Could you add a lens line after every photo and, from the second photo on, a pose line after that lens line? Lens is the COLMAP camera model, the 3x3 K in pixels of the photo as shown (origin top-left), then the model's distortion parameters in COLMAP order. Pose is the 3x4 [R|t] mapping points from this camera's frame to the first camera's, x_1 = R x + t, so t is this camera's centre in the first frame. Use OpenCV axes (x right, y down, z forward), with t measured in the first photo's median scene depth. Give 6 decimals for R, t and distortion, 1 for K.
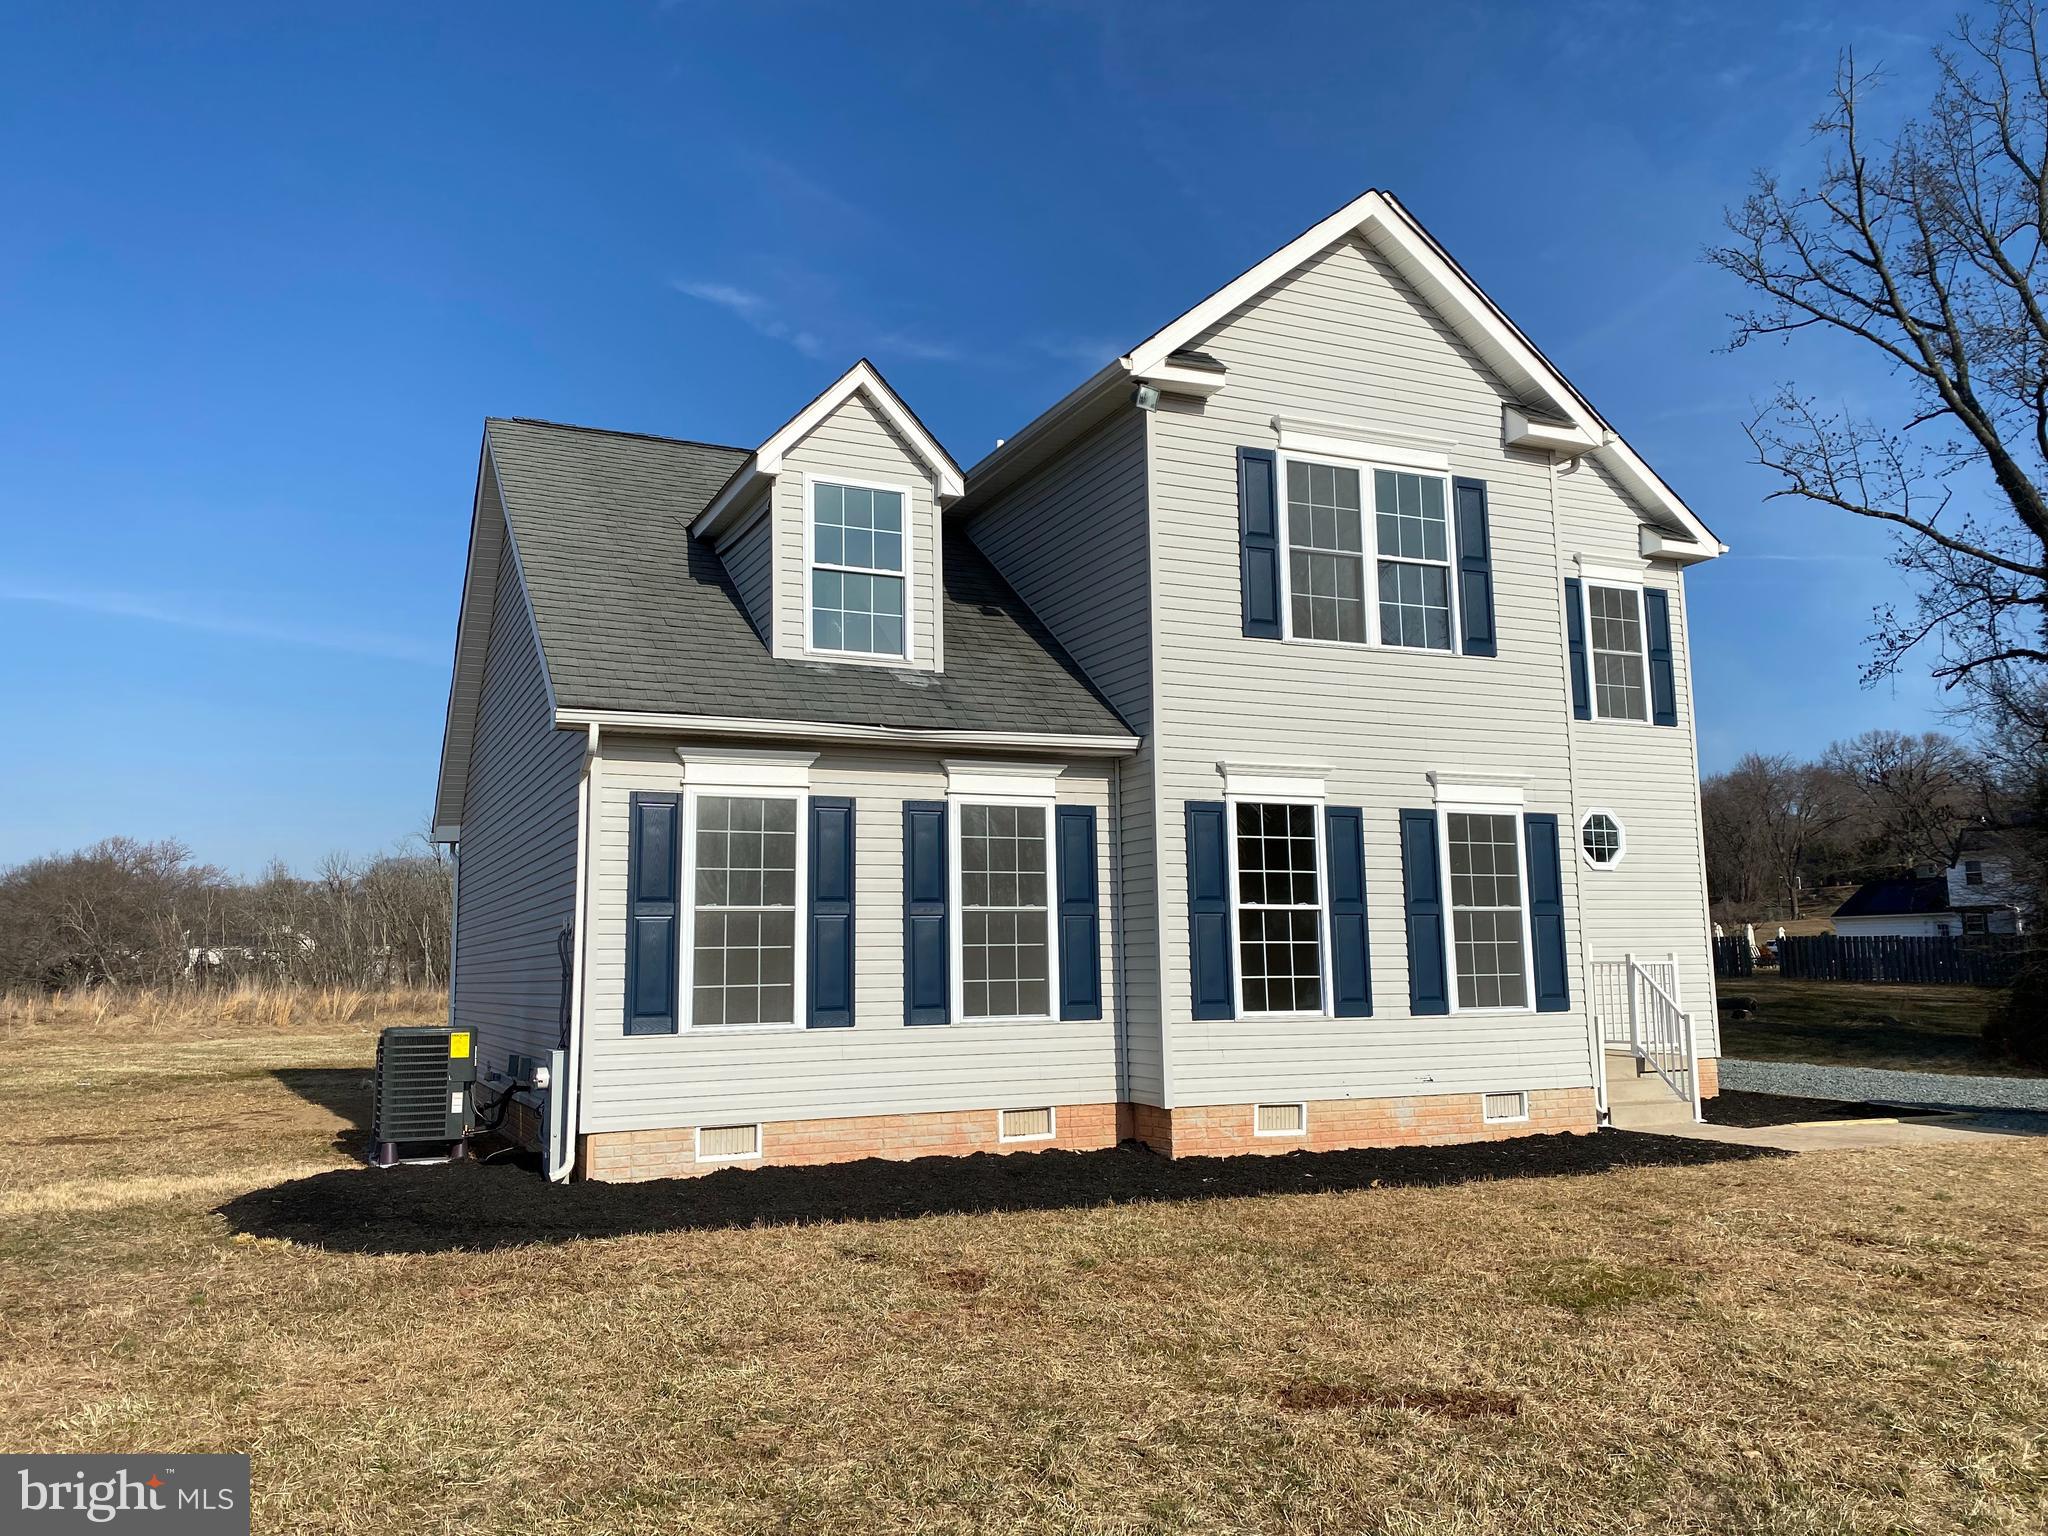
lens RADIAL K [[1537.5, 0, 1024.0], [0, 1537.5, 768.0], [0, 0, 1]] dist [0.036948, -0.001302]
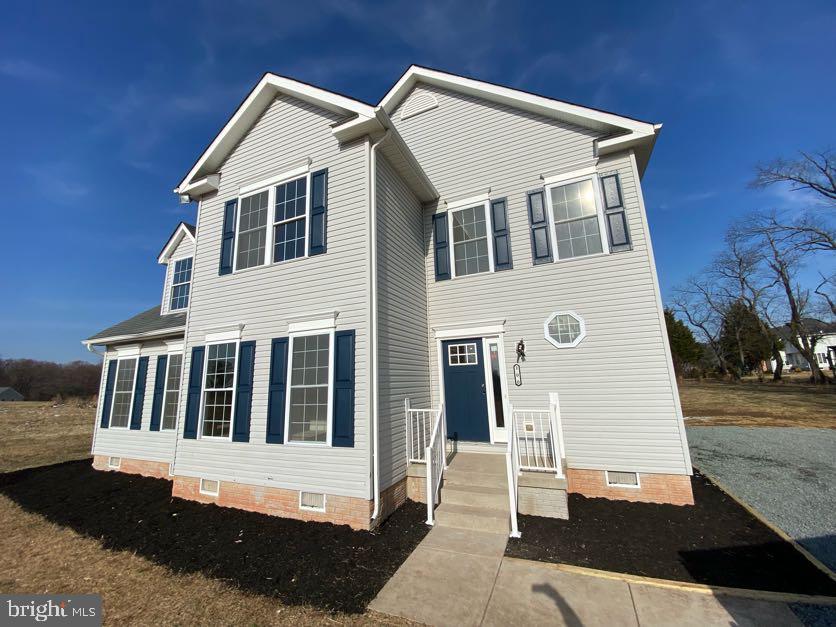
lens RADIAL K [[339.0, 0, 418.0], [0, 339.0, 313.5], [0, 0, 1]] dist [0.024063, -0.020501]
pose [[0.667958, -0.152301, -0.728448, 0.726386], [0.118467, 0.988114, -0.097961, 0.062093], [0.734709, -0.020863, 0.678062, 0.851859]]
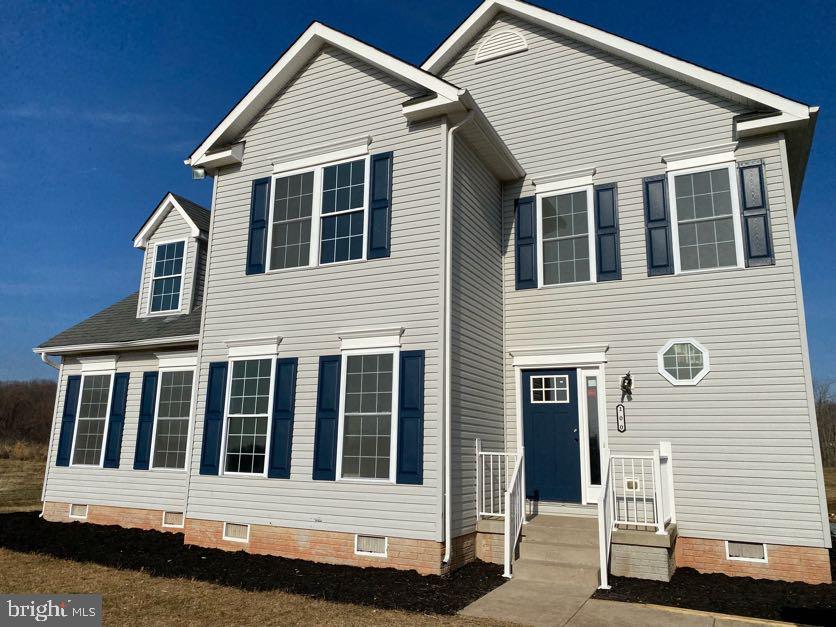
lens RADIAL K [[652.2, 0, 415.9], [0, 652.2, 309.5], [0, 0, 1]] dist [0.022031, -0.002597]
pose [[0.627485, -0.137578, -0.766378, 0.892256], [0.070451, 0.990261, -0.120086, 0.070653], [0.775435, 0.021361, 0.631066, 0.637243]]
